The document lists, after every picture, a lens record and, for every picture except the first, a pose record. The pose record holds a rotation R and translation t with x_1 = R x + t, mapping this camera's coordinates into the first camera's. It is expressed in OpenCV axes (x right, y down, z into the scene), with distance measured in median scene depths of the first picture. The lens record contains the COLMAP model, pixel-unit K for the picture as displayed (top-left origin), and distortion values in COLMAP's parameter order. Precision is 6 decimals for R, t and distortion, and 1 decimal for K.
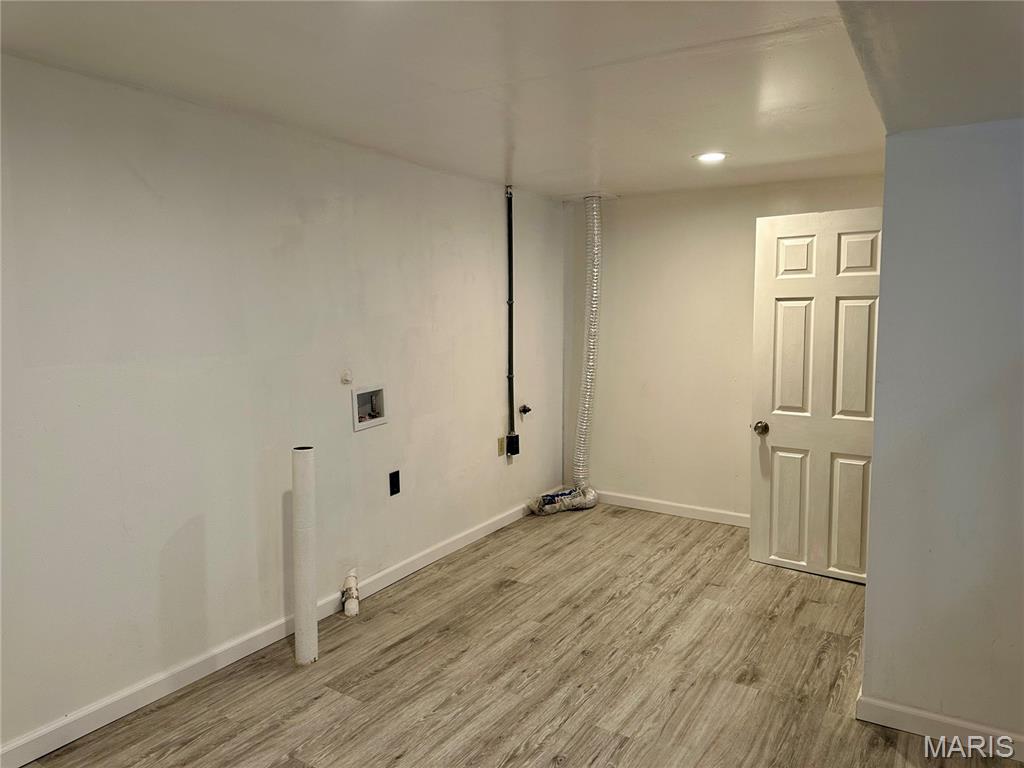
lens RADIAL K [[718.2, 0, 511.5], [0, 718.2, 382.6], [0, 0, 1]] dist [0.072736, -0.087040]
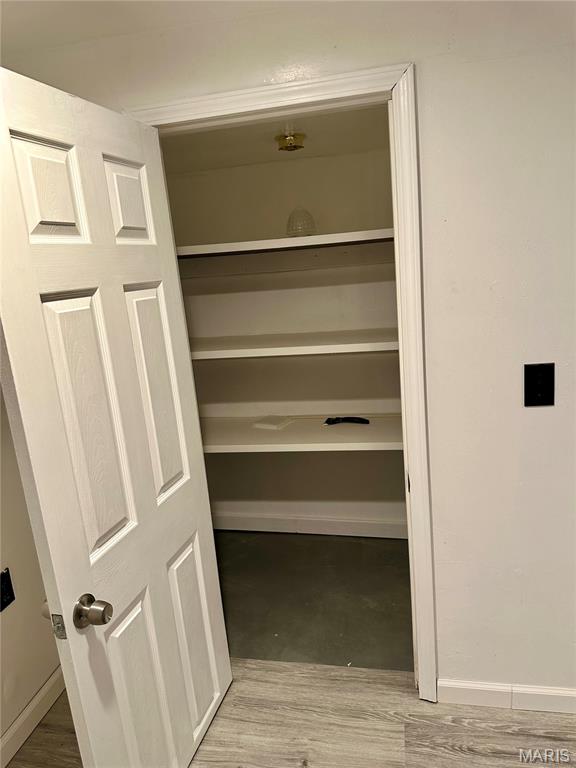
lens RADIAL K [[538.6, 0, 289.0], [0, 538.6, 389.2], [0, 0, 1]] dist [0.072736, -0.087040]
pose [[-0.360528, -0.168693, 0.917367, 0.041610], [0.189260, 0.949821, 0.249040, -0.118525], [-0.913346, 0.263407, -0.310510, 1.003622]]
